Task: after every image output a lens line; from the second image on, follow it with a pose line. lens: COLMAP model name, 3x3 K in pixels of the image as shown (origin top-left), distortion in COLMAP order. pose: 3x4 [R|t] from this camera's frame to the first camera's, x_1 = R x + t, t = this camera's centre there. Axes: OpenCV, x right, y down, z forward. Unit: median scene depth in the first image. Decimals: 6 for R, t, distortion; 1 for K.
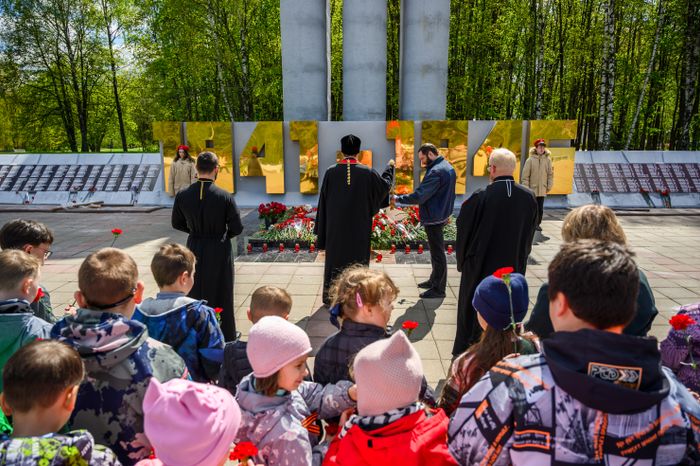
lens RADIAL K [[483.7, 0, 350.3], [0, 483.7, 232.6], [0, 0, 1]] dist [0.000498, 0.001561]
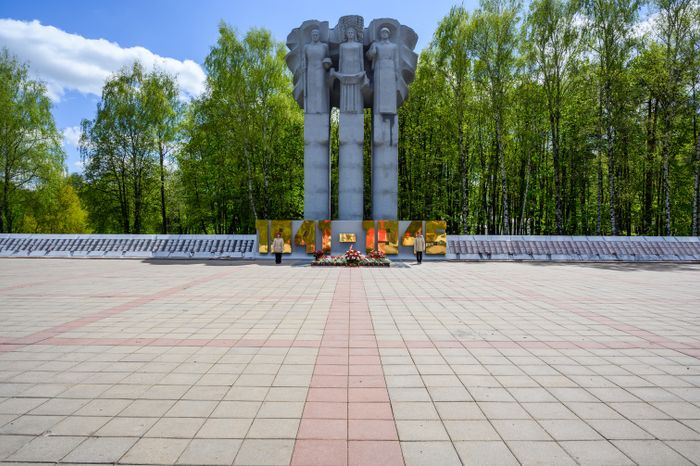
lens RADIAL K [[483.7, 0, 349.9], [0, 483.7, 232.8], [0, 0, 1]] dist [0.000498, 0.001561]
pose [[0.999109, 0.009229, 0.041180, -0.068211], [-0.001039, 0.980879, -0.194617, 0.232689], [-0.042189, 0.194401, 0.980014, -1.053624]]
